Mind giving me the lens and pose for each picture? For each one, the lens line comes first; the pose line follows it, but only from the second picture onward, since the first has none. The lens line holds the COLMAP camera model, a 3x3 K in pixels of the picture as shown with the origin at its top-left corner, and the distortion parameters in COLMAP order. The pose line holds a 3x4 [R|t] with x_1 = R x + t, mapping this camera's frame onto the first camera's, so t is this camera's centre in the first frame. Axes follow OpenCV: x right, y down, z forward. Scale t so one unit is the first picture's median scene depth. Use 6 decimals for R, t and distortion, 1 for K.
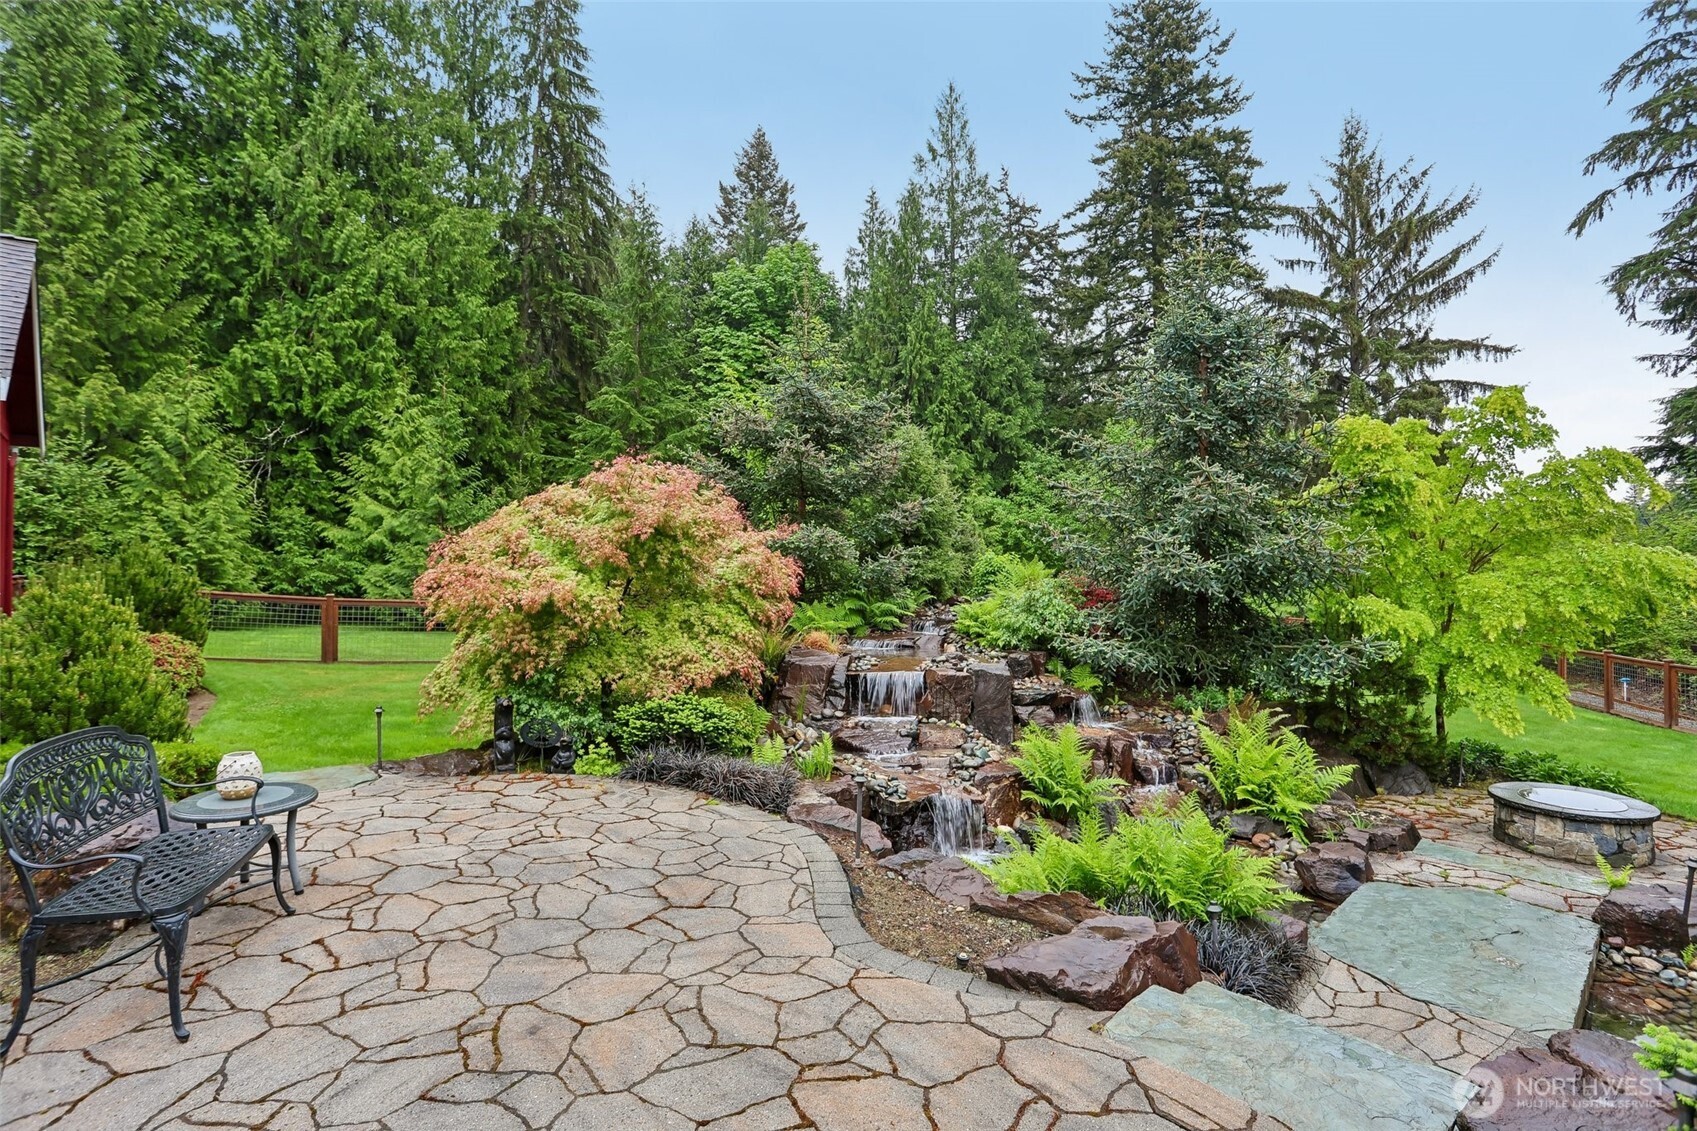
lens RADIAL K [[832.1, 0, 852.6], [0, 832.1, 553.2], [0, 0, 1]] dist [-0.080222, 0.036258]
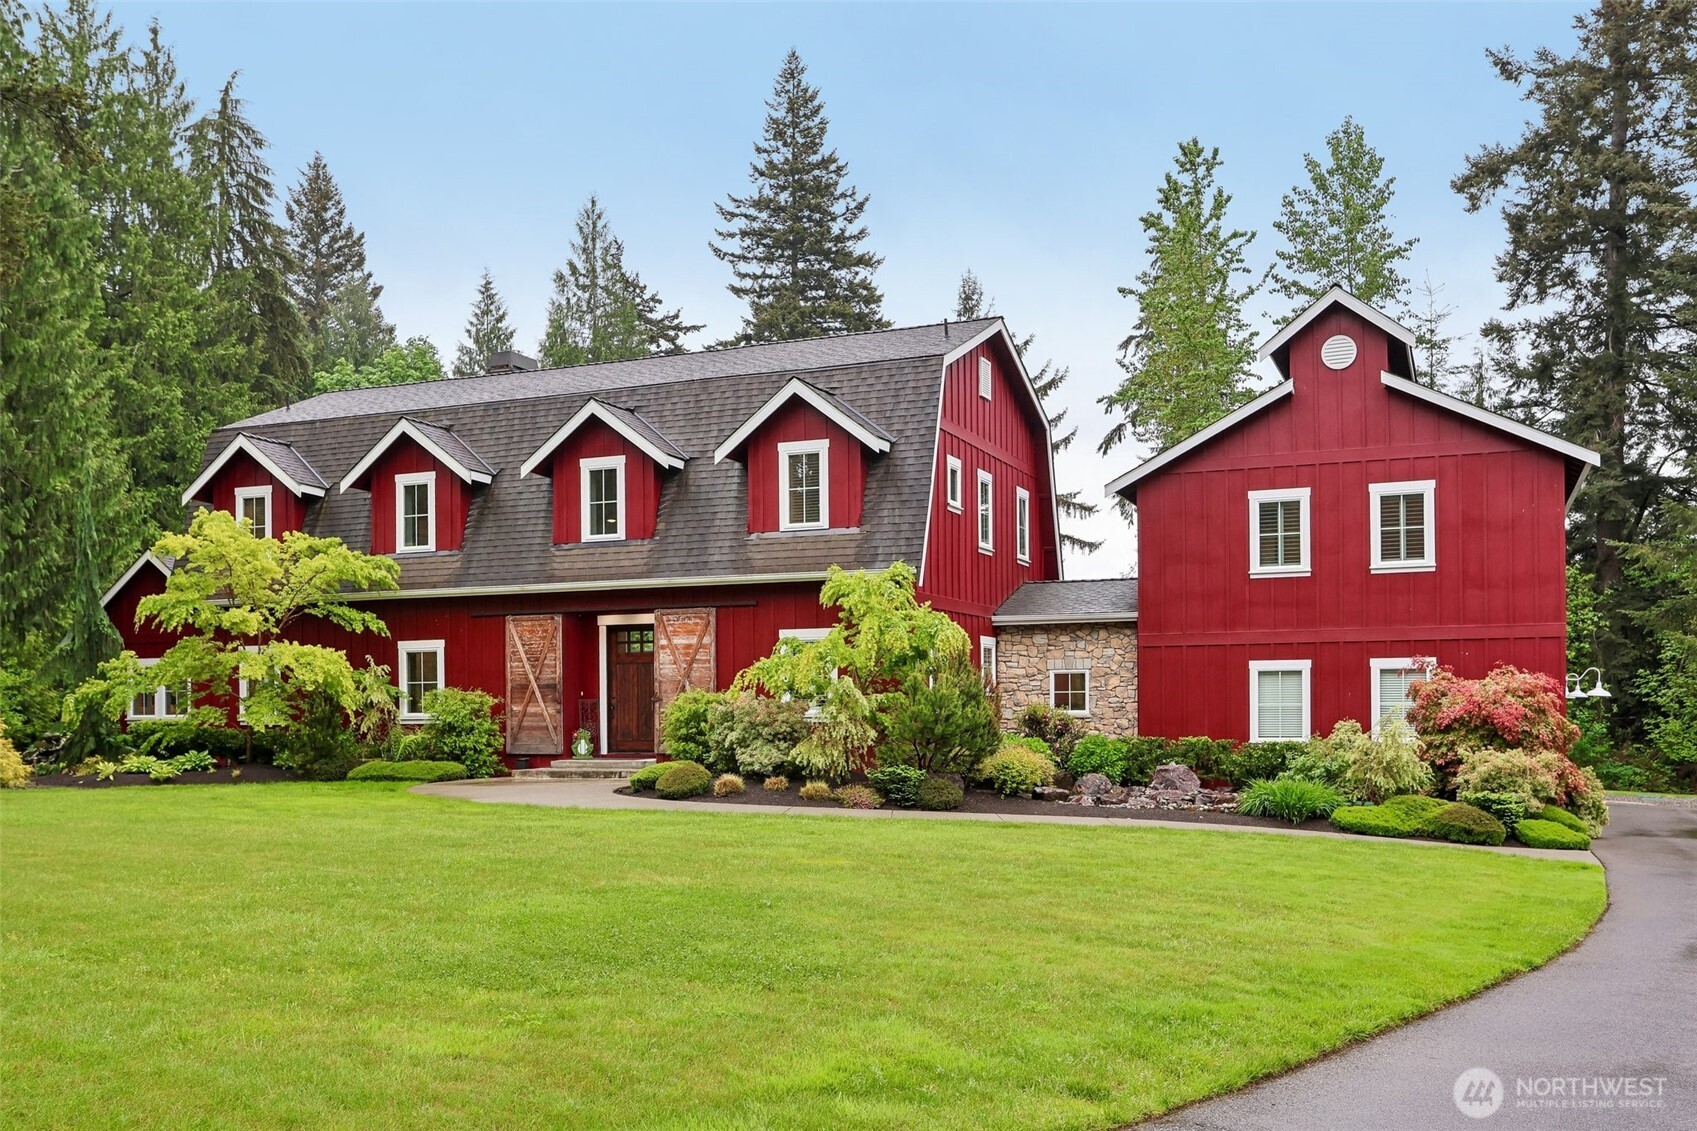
lens RADIAL K [[1587.2, 0, 851.9], [0, 1587.2, 690.3], [0, 0, 1]] dist [0.011242, 0.009738]
pose [[0.906270, -0.008336, 0.422618, -0.433433], [0.005445, 0.999953, 0.008048, -0.019577], [-0.422665, -0.004992, 0.906272, -0.891452]]
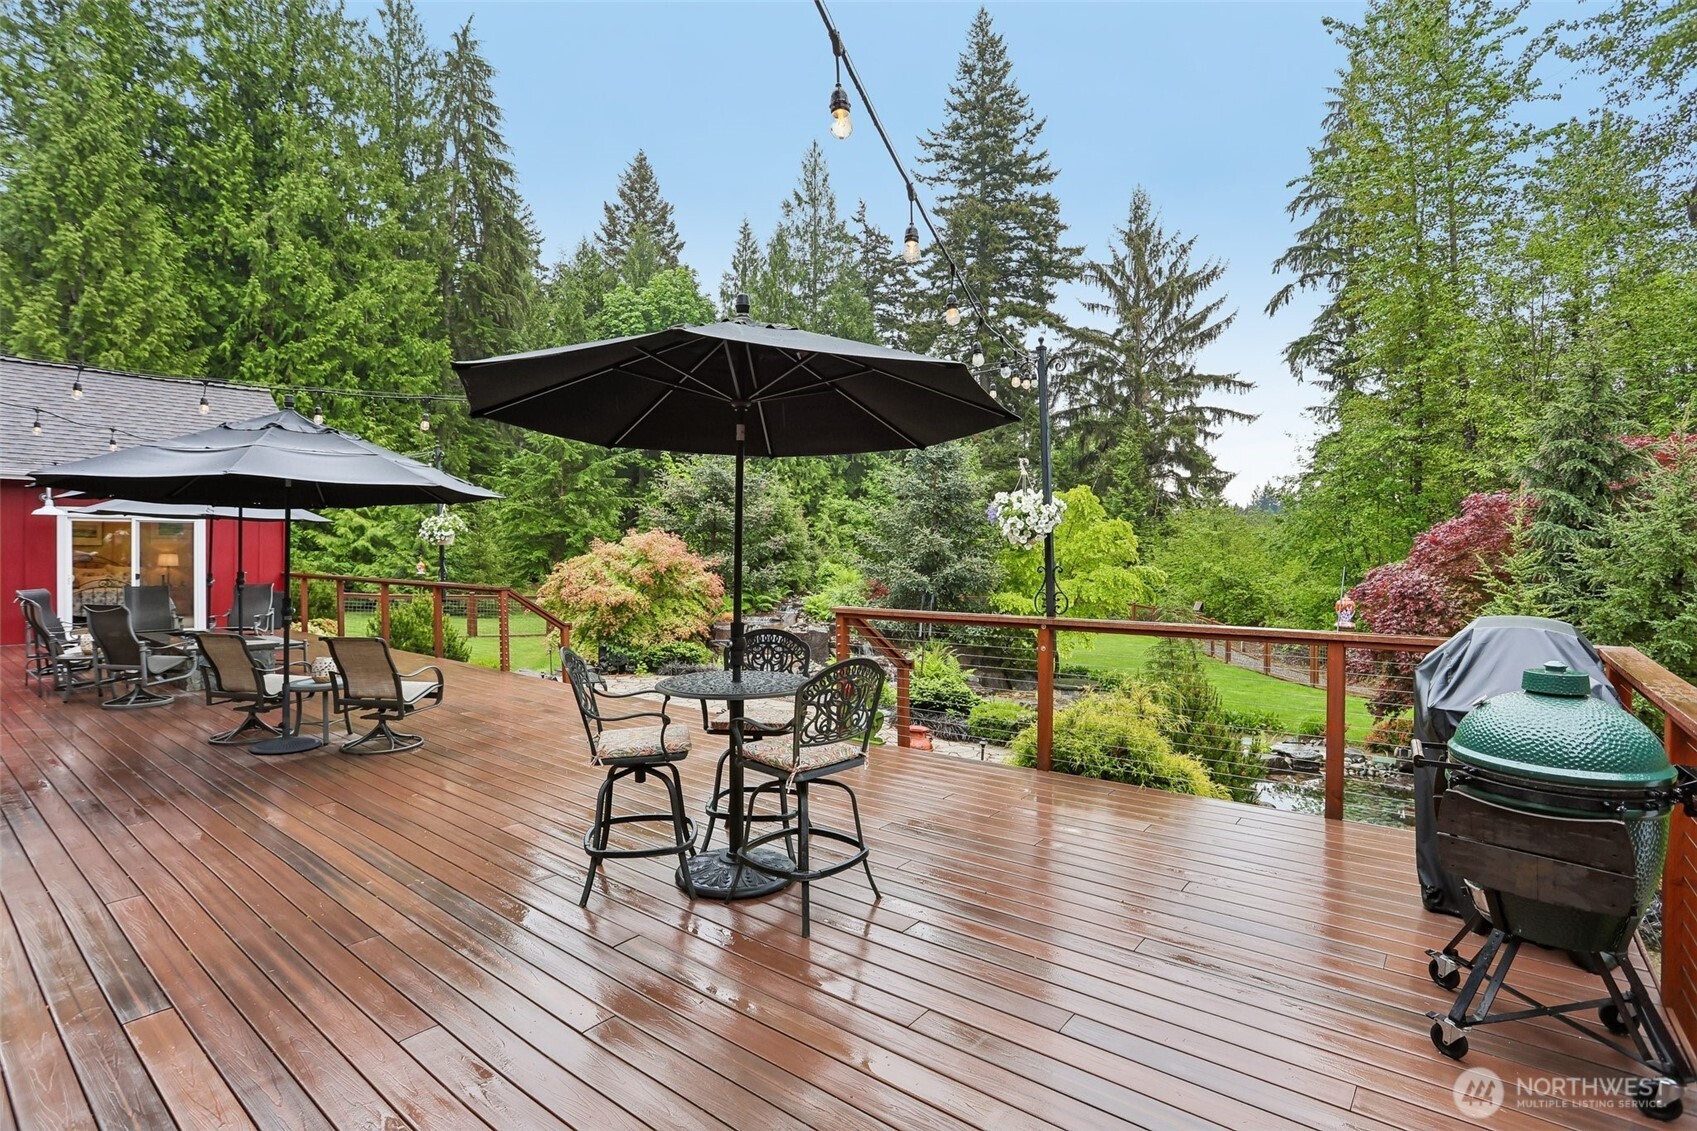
lens RADIAL K [[832.1, 0, 852.6], [0, 832.1, 553.2], [0, 0, 1]] dist [-0.080222, 0.036258]
pose [[0.987306, -0.002778, 0.158804, -0.014074], [-0.001360, 0.999663, 0.025941, -0.019383], [-0.158822, -0.025828, 0.986969, -0.195321]]
